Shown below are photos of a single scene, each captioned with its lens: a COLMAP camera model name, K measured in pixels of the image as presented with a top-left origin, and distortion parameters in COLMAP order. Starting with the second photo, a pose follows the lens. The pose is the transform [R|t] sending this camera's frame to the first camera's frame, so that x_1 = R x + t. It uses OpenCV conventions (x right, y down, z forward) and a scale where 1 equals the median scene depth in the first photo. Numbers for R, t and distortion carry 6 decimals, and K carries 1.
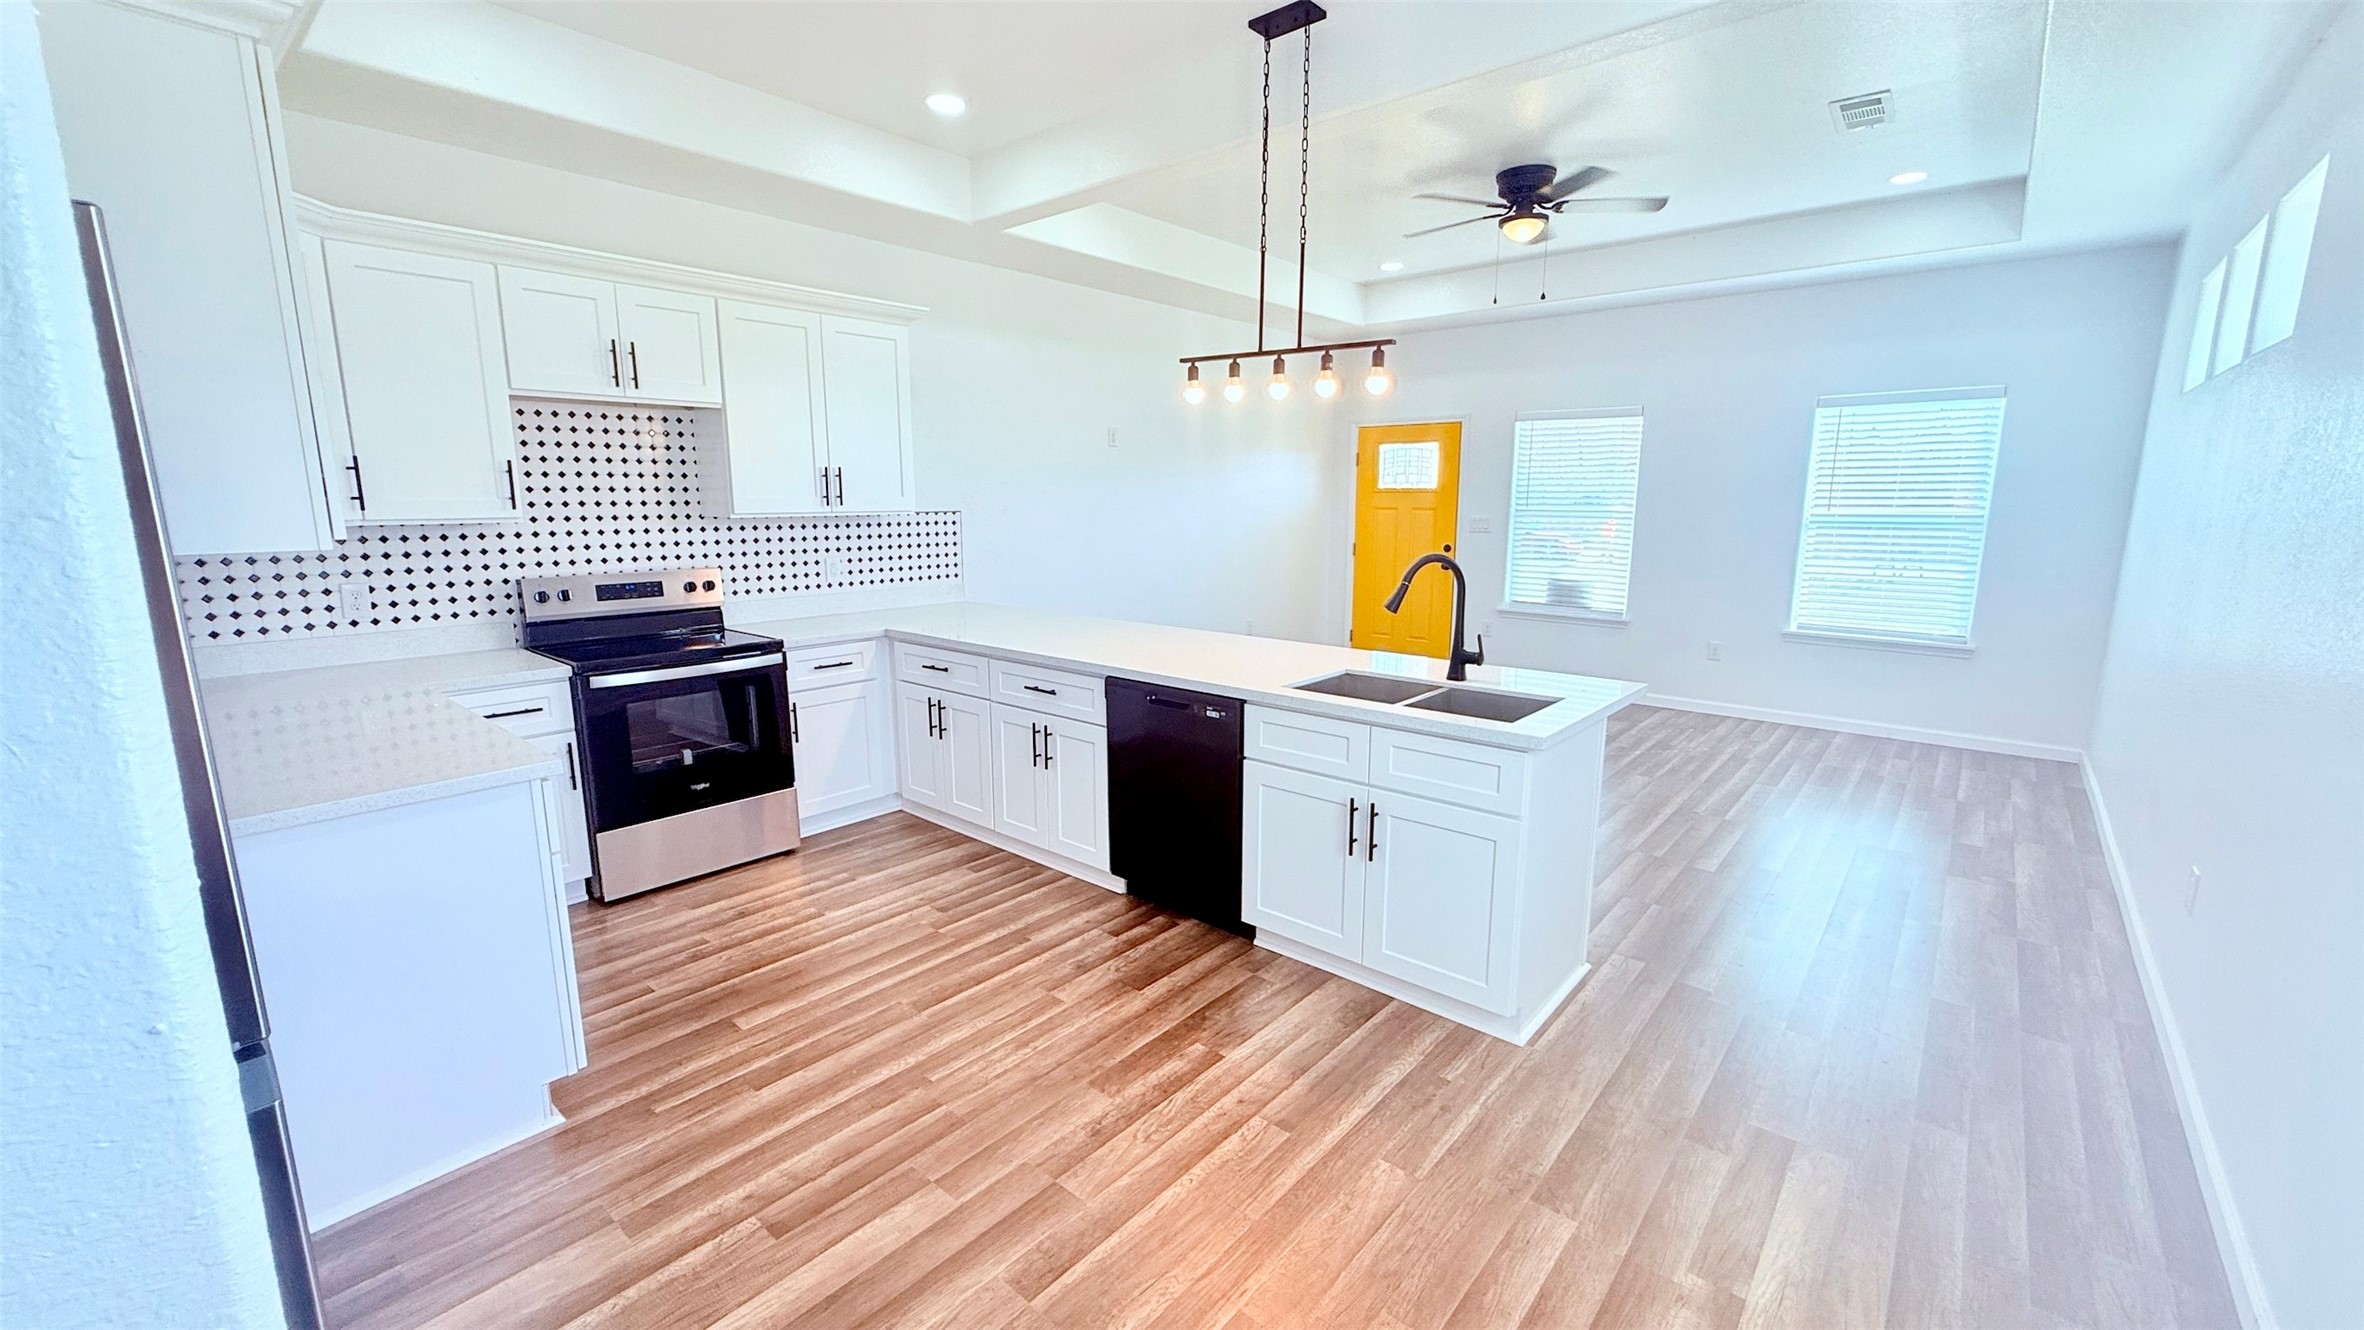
lens RADIAL K [[942.2, 0, 1172.7], [0, 942.2, 665.3], [0, 0, 1]] dist [0.000286, -0.000125]
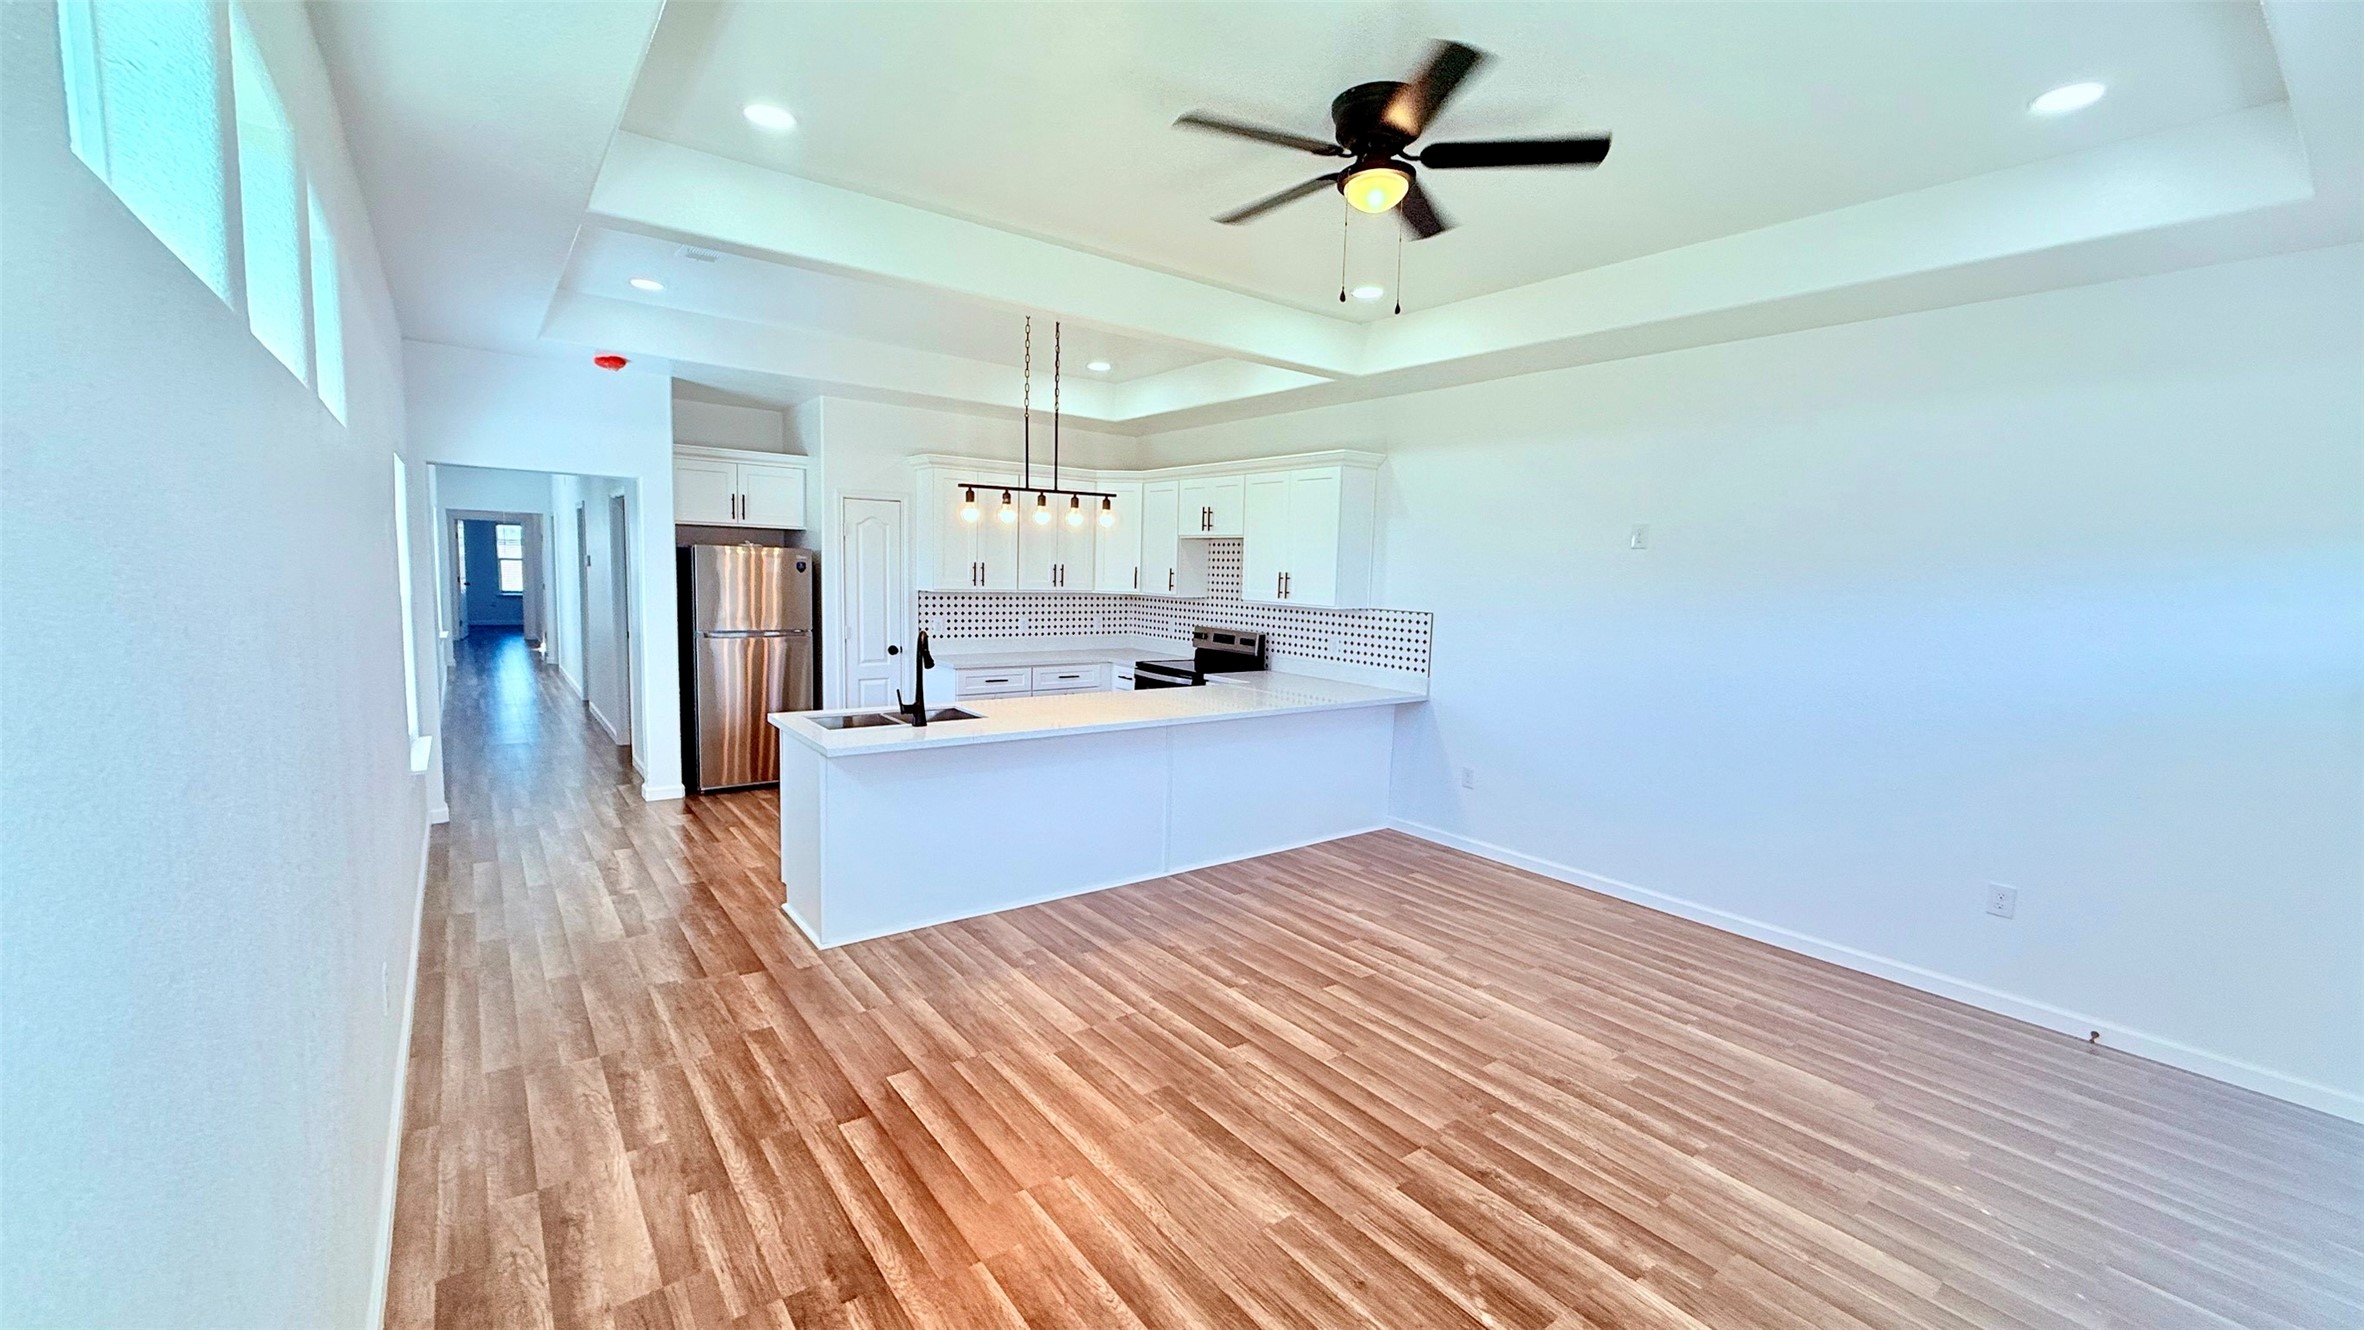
lens RADIAL K [[942.2, 0, 1174.0], [0, 942.2, 660.8], [0, 0, 1]] dist [0.000286, -0.000125]
pose [[-0.209260, 0.092177, -0.973506, 1.250244], [-0.208157, 0.968531, 0.136450, -0.272455], [0.955448, 0.231196, -0.183487, 1.285183]]
